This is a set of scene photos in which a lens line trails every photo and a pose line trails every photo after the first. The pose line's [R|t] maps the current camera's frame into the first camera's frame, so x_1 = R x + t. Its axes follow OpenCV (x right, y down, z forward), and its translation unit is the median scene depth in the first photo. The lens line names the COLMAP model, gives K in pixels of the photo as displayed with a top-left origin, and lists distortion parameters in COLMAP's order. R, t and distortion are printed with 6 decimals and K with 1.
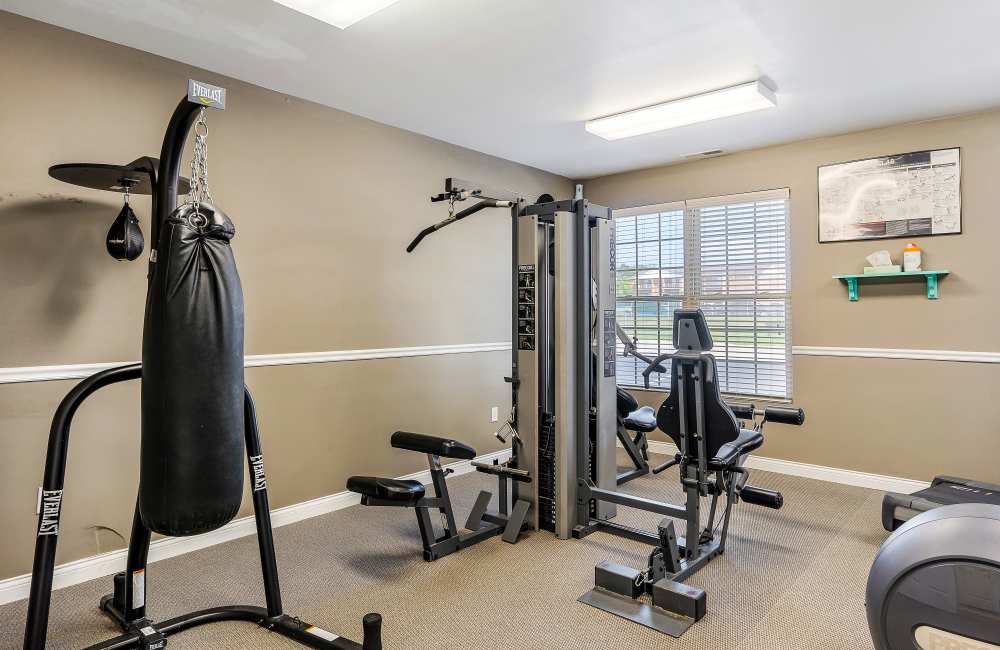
lens RADIAL K [[617.3, 0, 493.4], [0, 617.3, 295.4], [0, 0, 1]] dist [-0.004710, 0.005032]
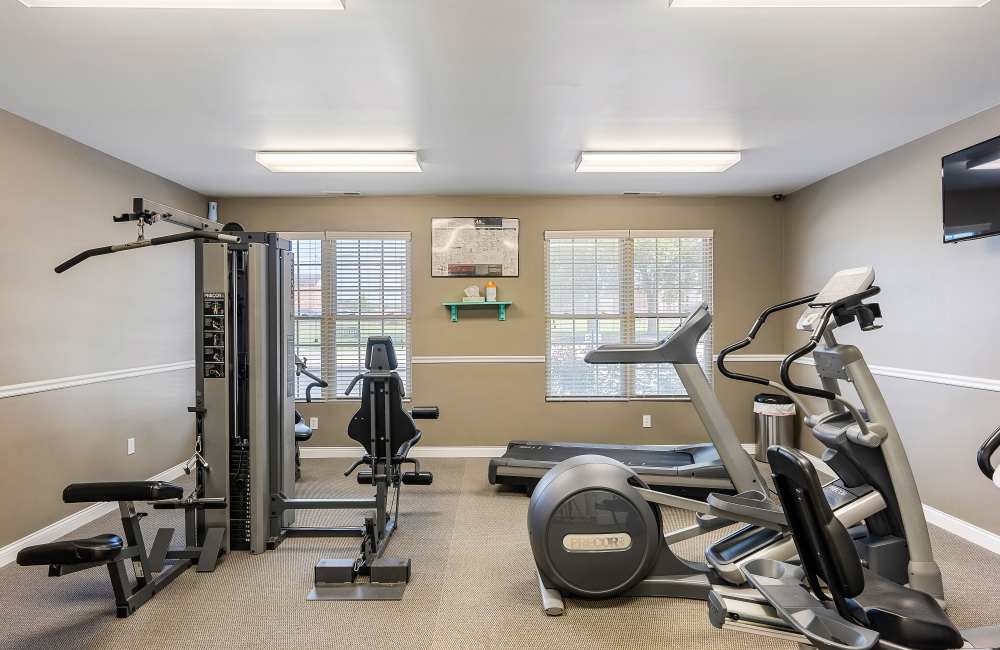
lens RADIAL K [[577.1, 0, 500.0], [0, 577.1, 323.1], [0, 0, 1]] dist [0.000004, -0.001375]
pose [[0.736500, -0.011095, 0.676347, -0.238448], [-0.015947, 0.999303, 0.033758, -0.039484], [-0.676250, -0.035649, 0.735809, 0.004474]]
